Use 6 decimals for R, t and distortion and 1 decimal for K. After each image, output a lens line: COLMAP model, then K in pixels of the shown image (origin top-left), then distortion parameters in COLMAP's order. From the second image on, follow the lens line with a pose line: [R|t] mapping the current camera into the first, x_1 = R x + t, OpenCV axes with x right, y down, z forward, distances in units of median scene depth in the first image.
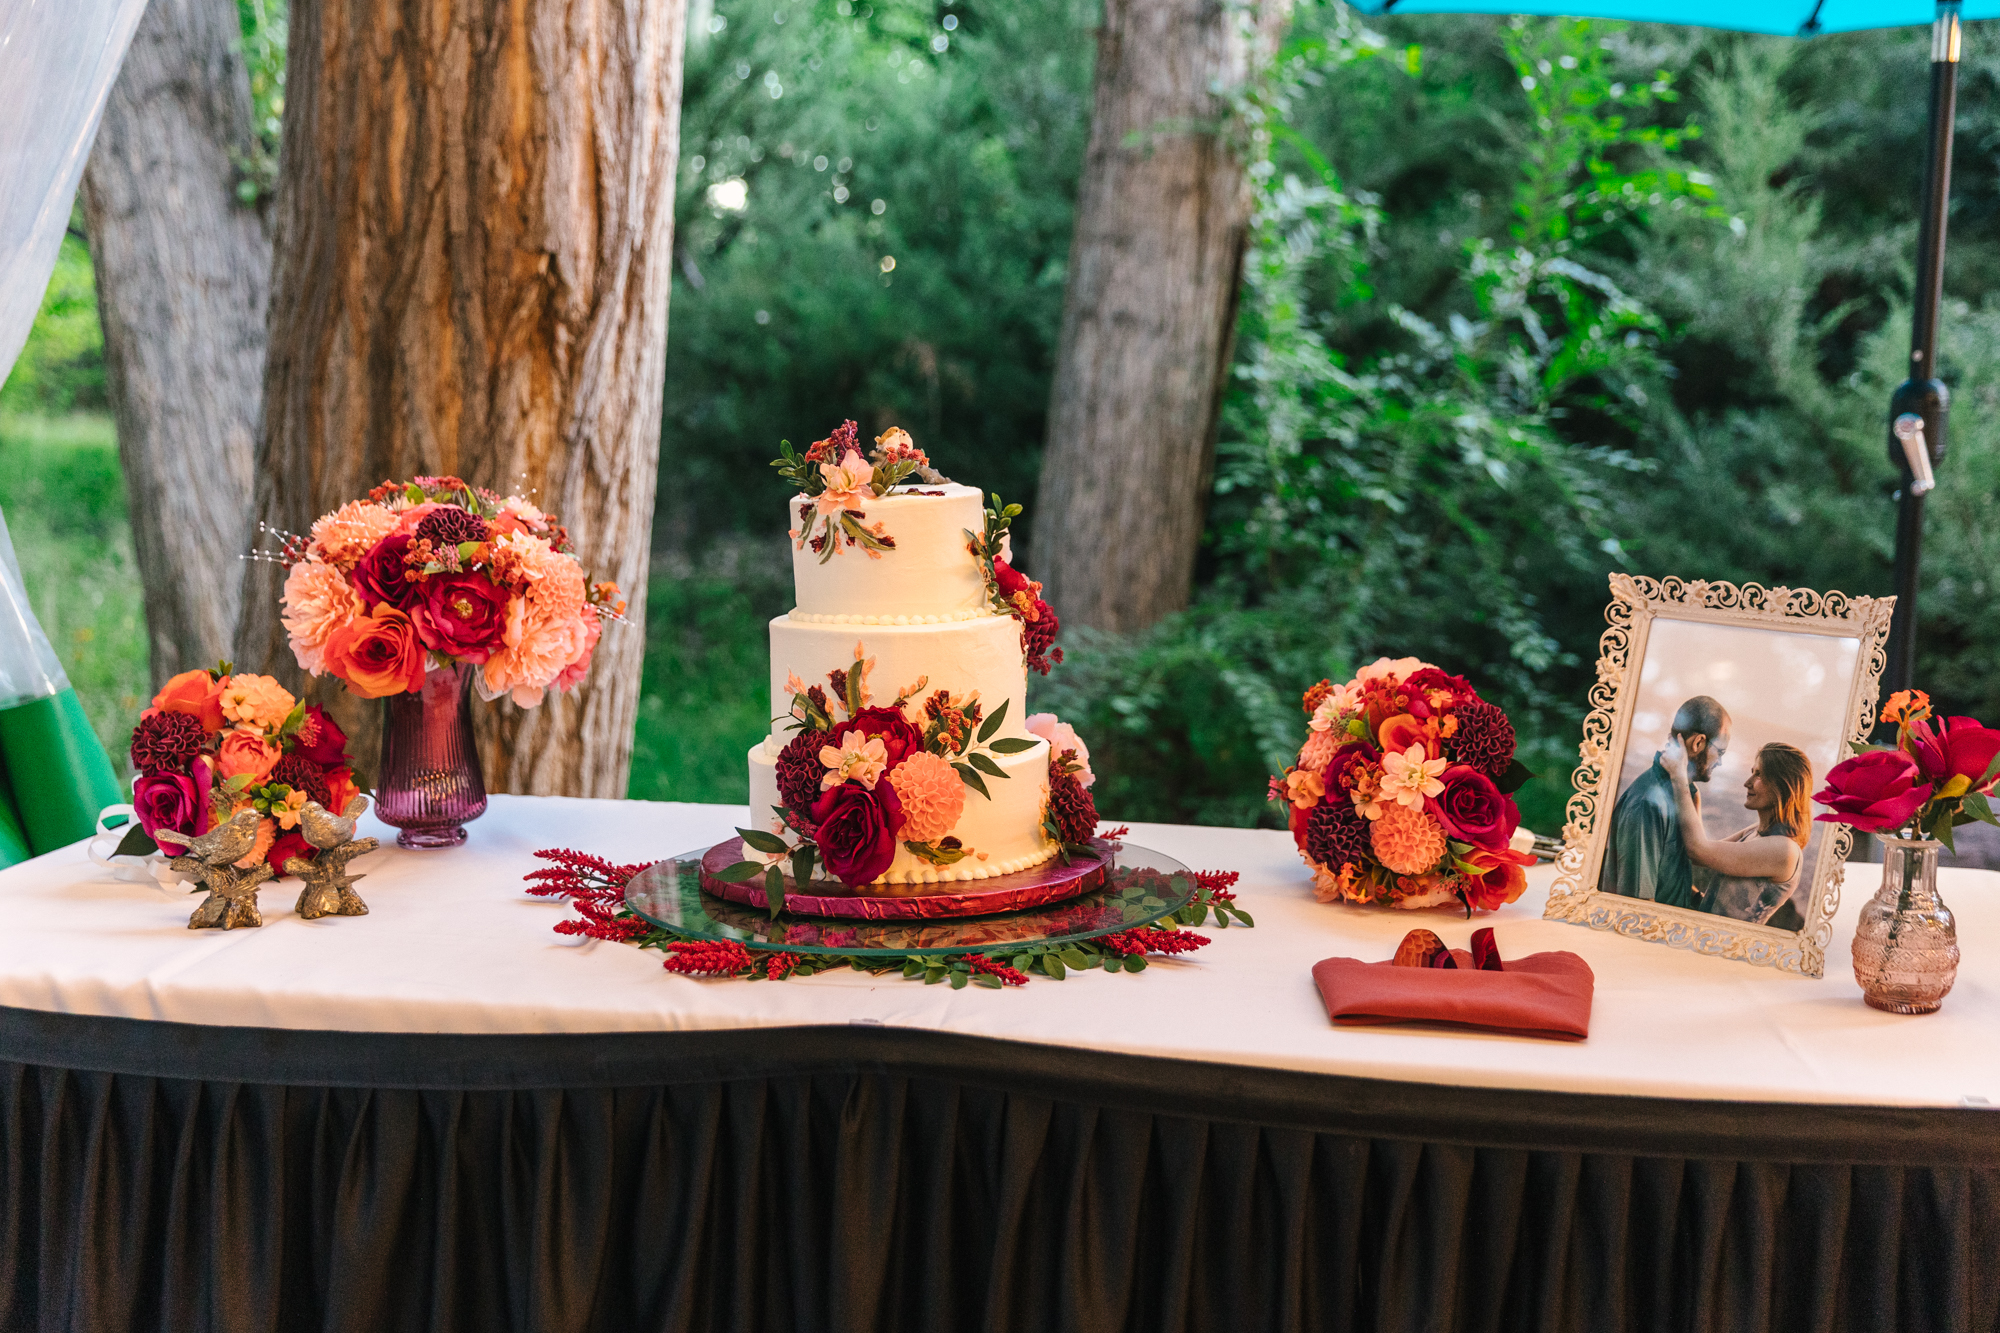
lens RADIAL K [[2529.8, 0, 1000.0], [0, 2529.8, 666.5], [0, 0, 1]] dist [0.005758, 0.004908]
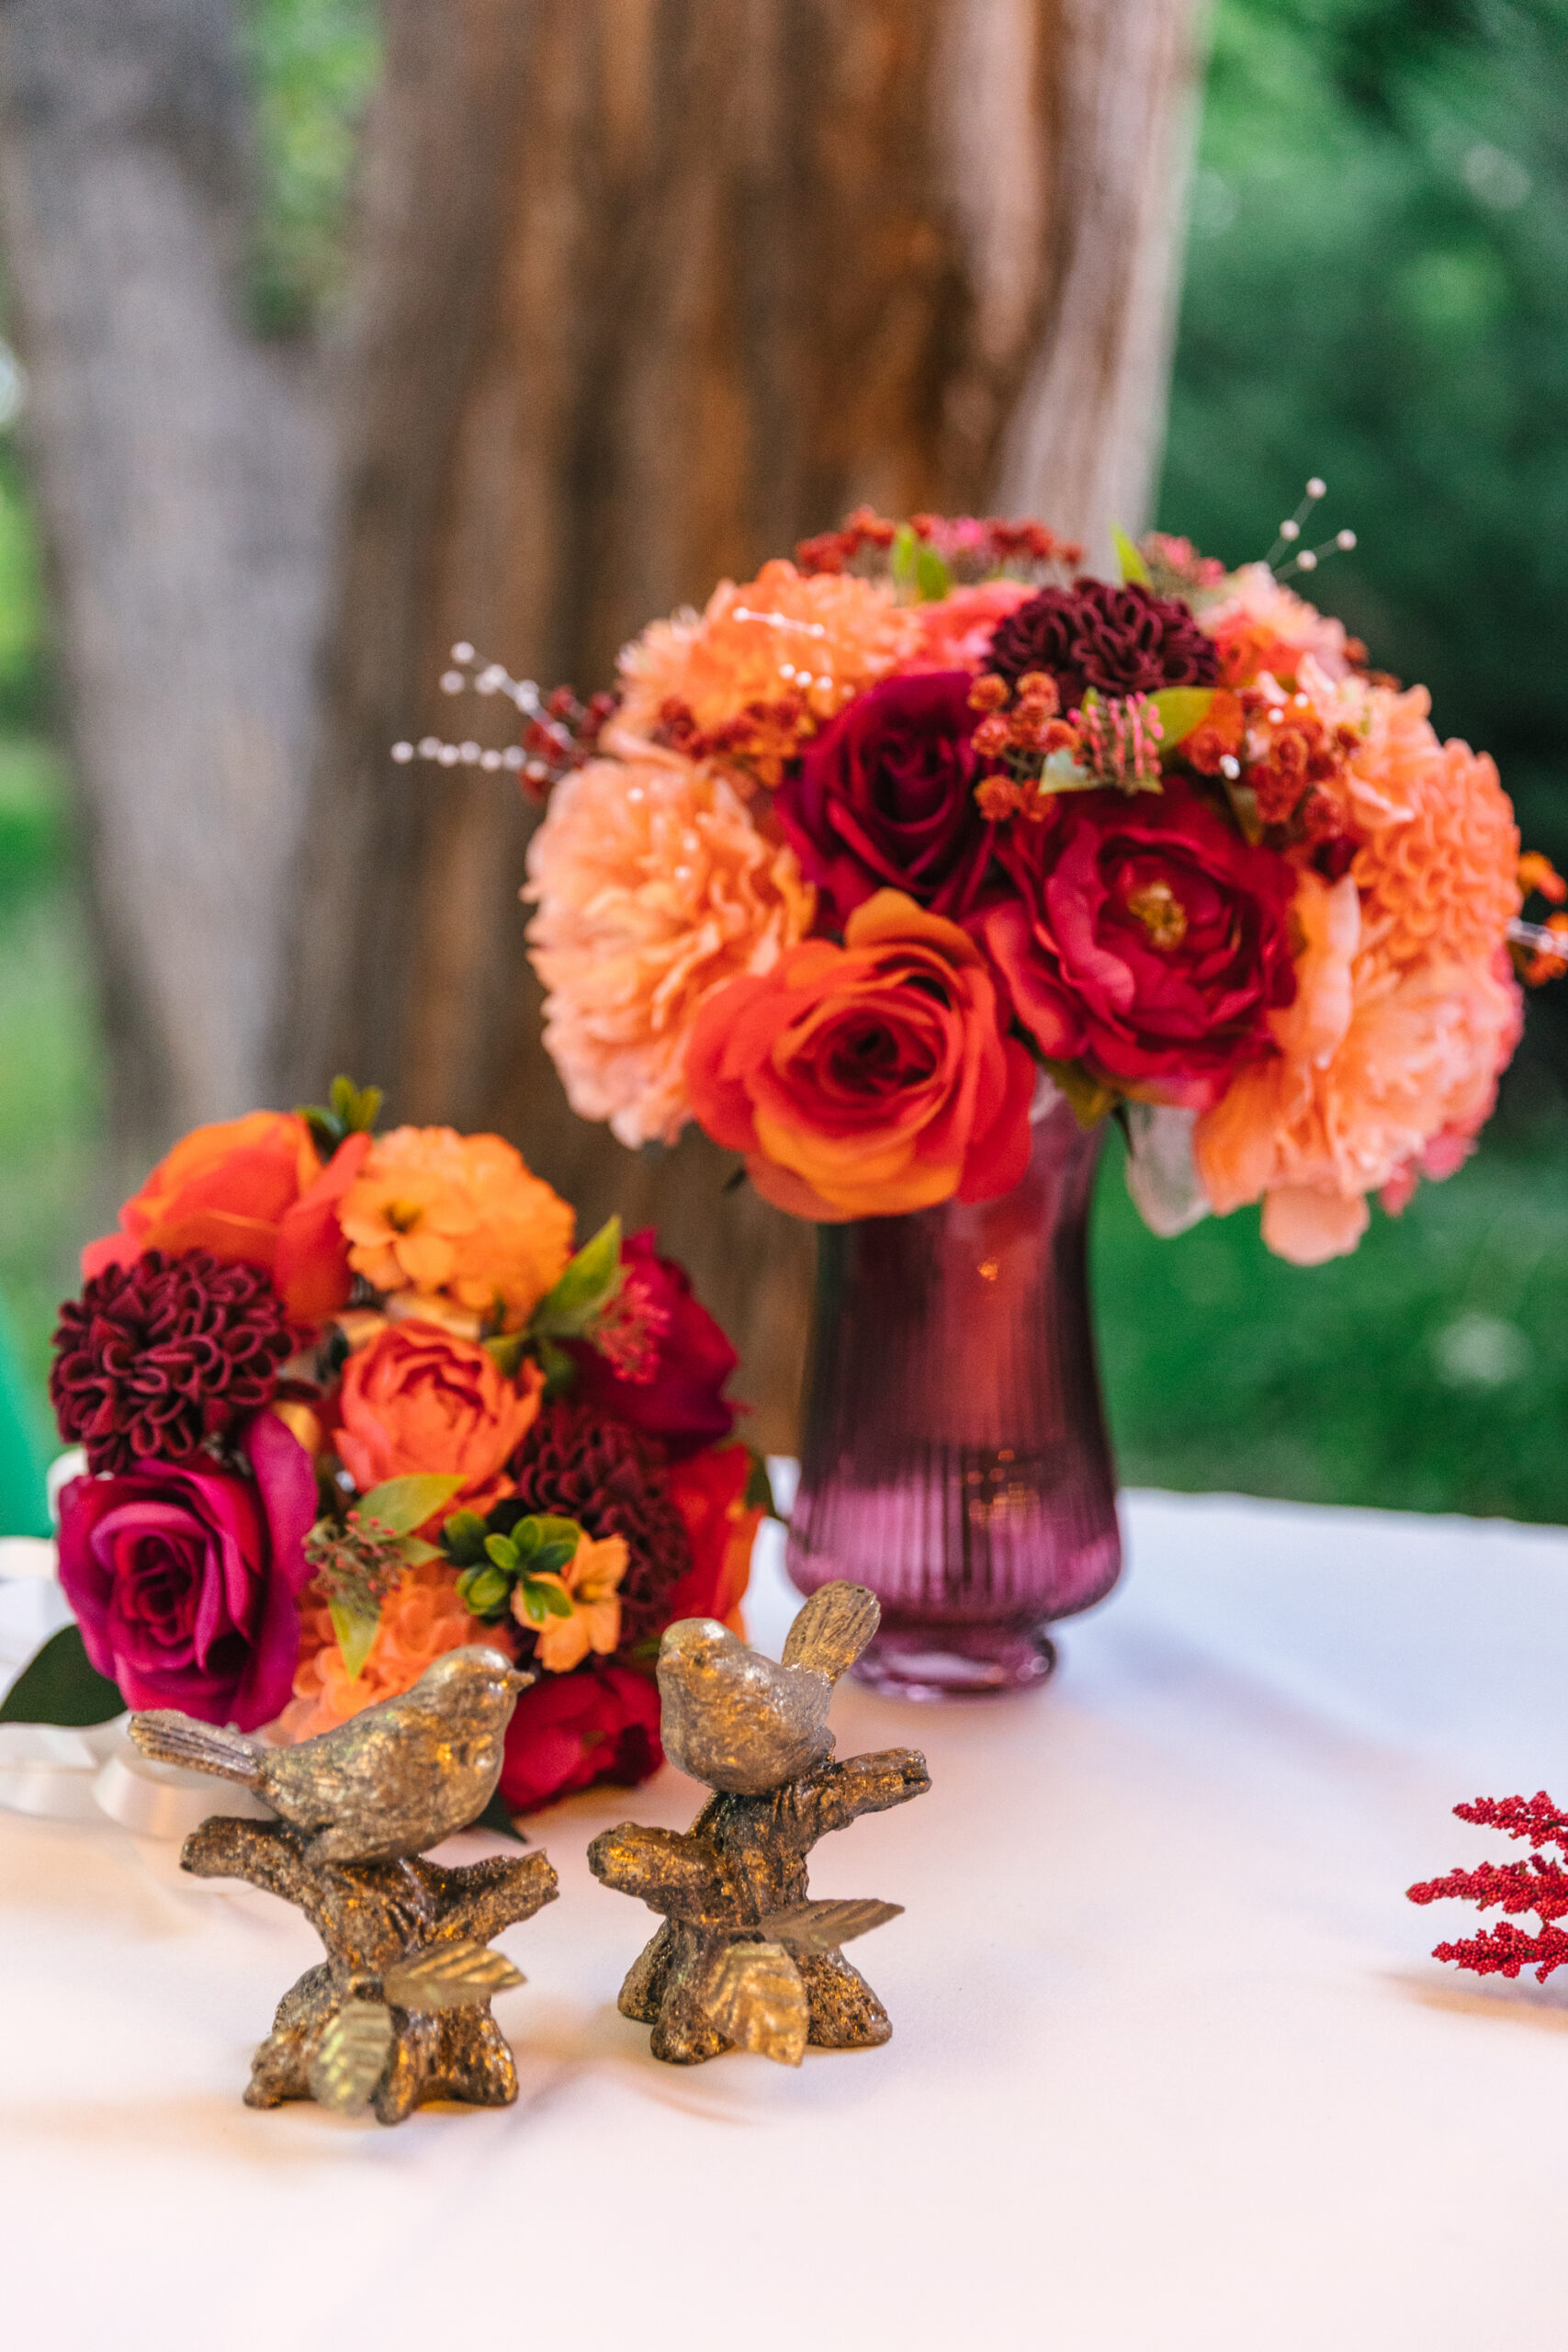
lens RADIAL K [[4113.3, 0, 732.0], [0, 4113.3, 1175.9], [0, 0, 1]] dist [0.016416, -0.019938]
pose [[0.985741, 0.020286, -0.167045, -0.181503], [-0.018462, 0.999752, 0.012466, 0.001628], [0.167256, -0.009205, 0.985871, 0.529812]]
